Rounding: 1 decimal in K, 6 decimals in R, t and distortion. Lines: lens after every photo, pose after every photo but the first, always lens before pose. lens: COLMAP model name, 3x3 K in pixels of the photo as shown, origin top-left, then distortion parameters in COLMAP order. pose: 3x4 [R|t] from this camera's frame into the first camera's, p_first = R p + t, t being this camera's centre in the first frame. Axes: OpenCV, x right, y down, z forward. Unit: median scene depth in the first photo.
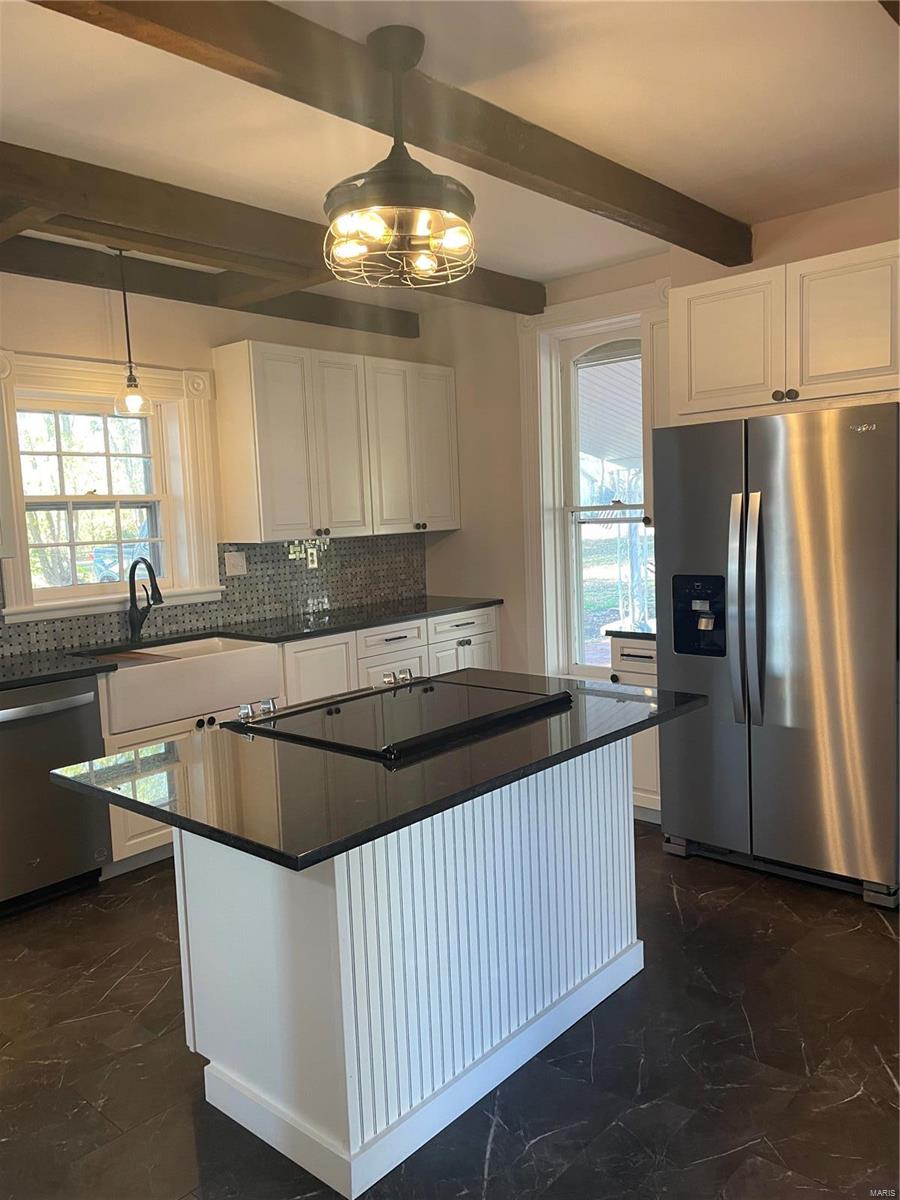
lens RADIAL K [[918.0, 0, 443.5], [0, 918.0, 607.2], [0, 0, 1]] dist [0.092695, -0.120753]
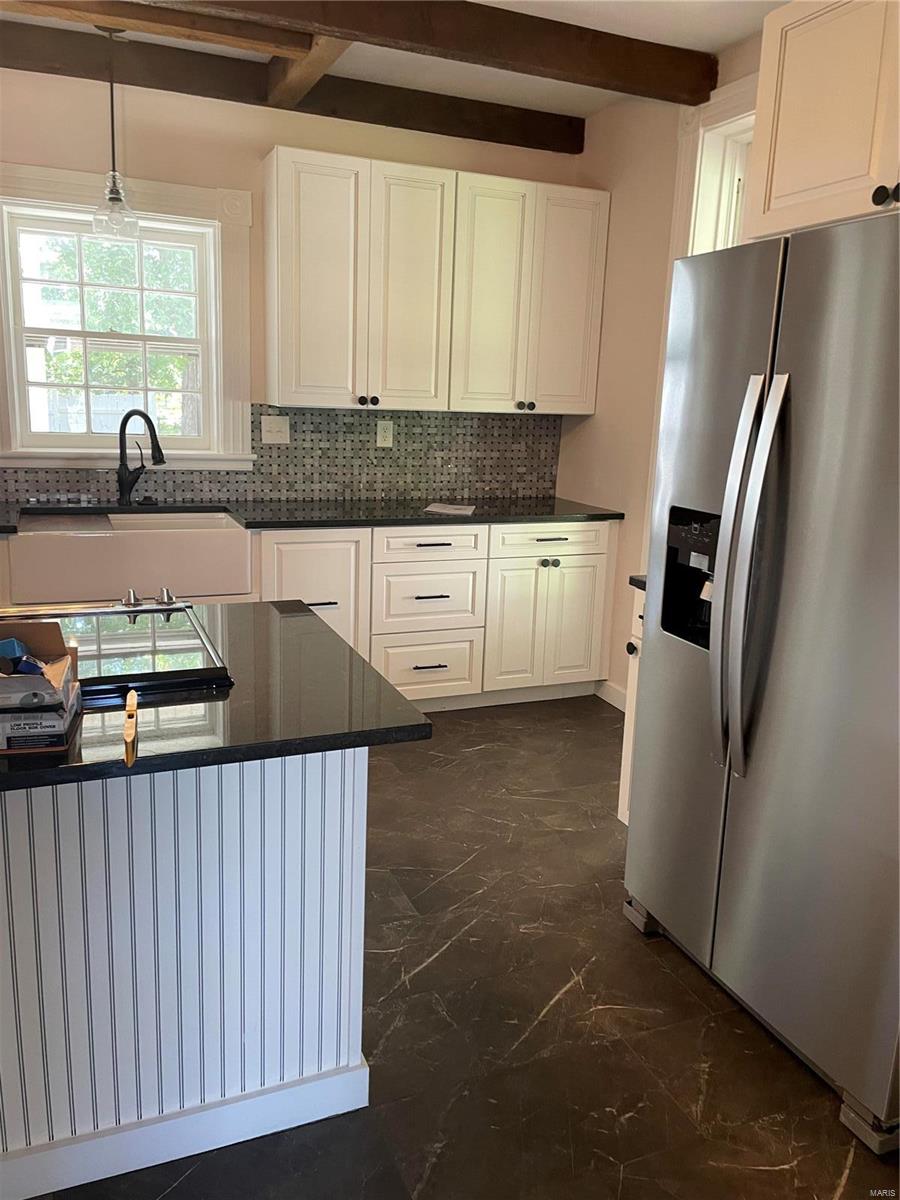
lens RADIAL K [[918.0, 0, 453.2], [0, 918.0, 595.0], [0, 0, 1]] dist [0.092695, -0.120753]
pose [[0.899949, 0.165621, -0.403313, 0.297065], [-0.120056, 0.983415, 0.135947, -0.033789], [0.419140, -0.073925, 0.904907, 0.295420]]
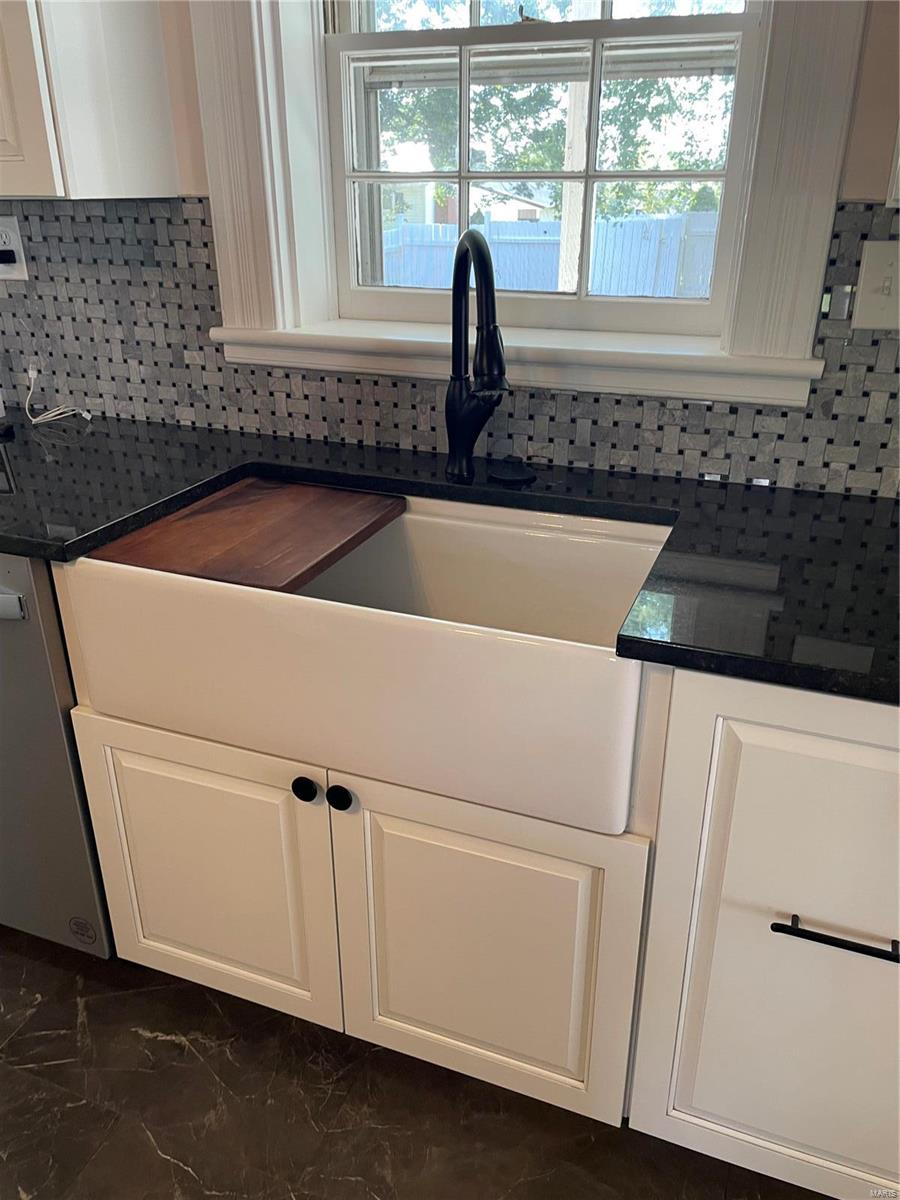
lens RADIAL K [[918.0, 0, 447.3], [0, 918.0, 607.4], [0, 0, 1]] dist [0.092695, -0.120753]
pose [[0.350170, 0.416827, -0.838830, 0.000519], [-0.117351, 0.907996, 0.402209, -0.057843], [0.929306, -0.042404, 0.366868, 0.786718]]
